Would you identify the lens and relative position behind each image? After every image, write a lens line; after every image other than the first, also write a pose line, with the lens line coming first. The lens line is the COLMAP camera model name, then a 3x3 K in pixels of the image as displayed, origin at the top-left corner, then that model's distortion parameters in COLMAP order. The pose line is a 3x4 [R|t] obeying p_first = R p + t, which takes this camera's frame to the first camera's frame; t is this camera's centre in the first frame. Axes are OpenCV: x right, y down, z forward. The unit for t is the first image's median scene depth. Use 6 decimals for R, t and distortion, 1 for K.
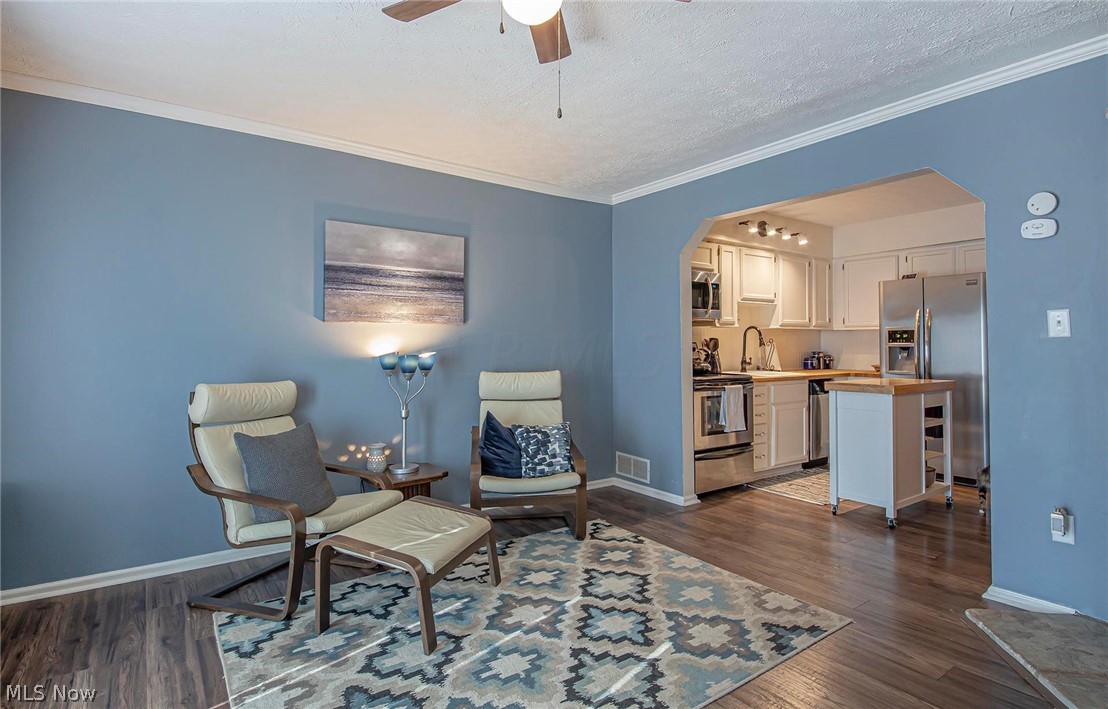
lens RADIAL K [[570.7, 0, 529.9], [0, 570.7, 329.8], [0, 0, 1]] dist [0.004055, -0.000783]
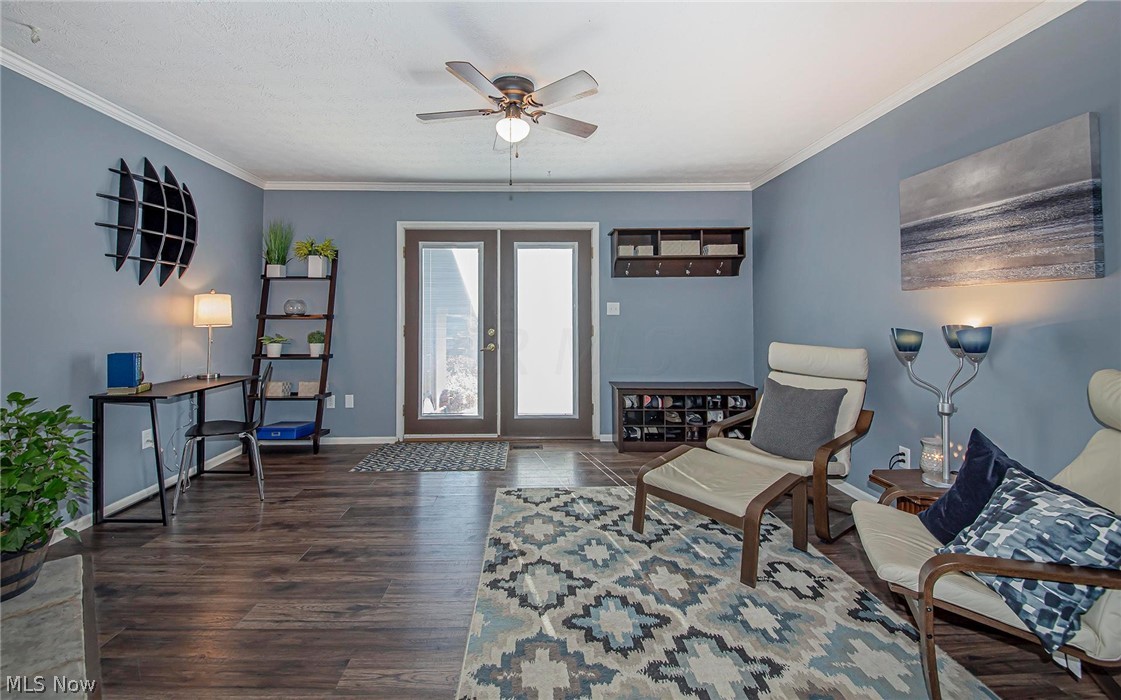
lens RADIAL K [[437.5, 0, 543.7], [0, 437.5, 314.6], [0, 0, 1]] dist [-0.001004, -0.000122]
pose [[-0.527638, 0.001829, -0.849467, 0.517854], [0.026814, 0.999535, -0.014504, 0.018612], [0.849046, -0.030431, -0.527442, 0.825794]]
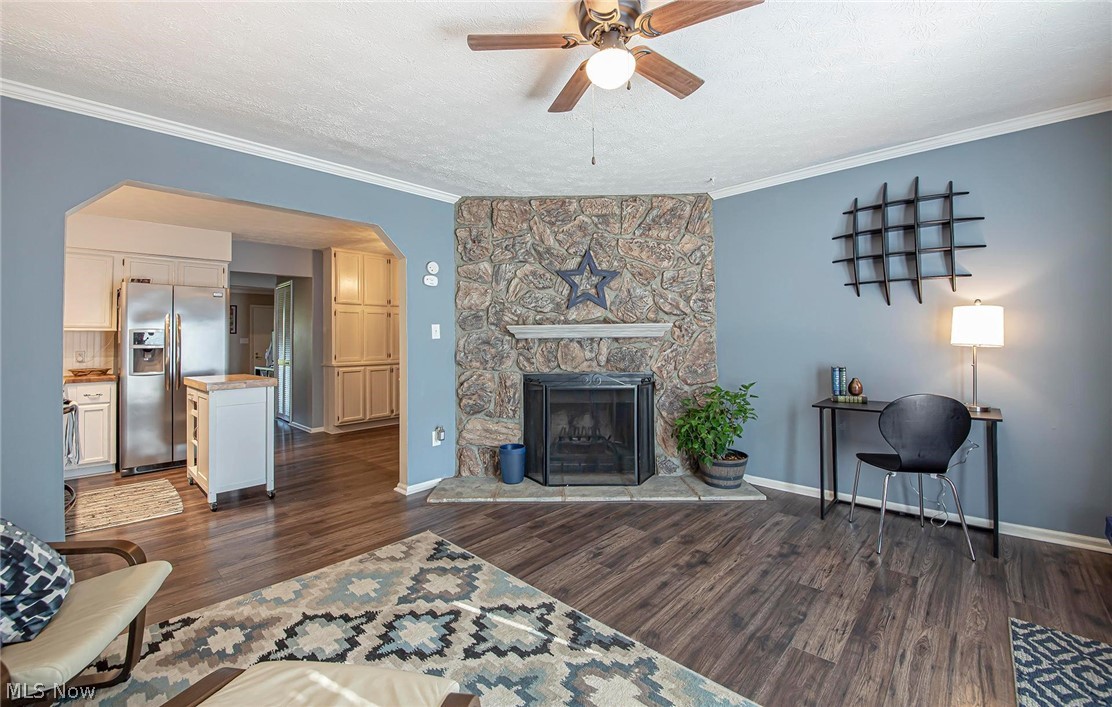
lens RADIAL K [[464.6, 0, 561.2], [0, 464.6, 327.1], [0, 0, 1]] dist [-0.014459, -0.001062]
pose [[-0.245502, 0.032613, 0.968847, -0.435994], [-0.012469, 0.999245, -0.036796, 0.016246], [-0.969316, -0.021115, -0.244910, 0.619708]]
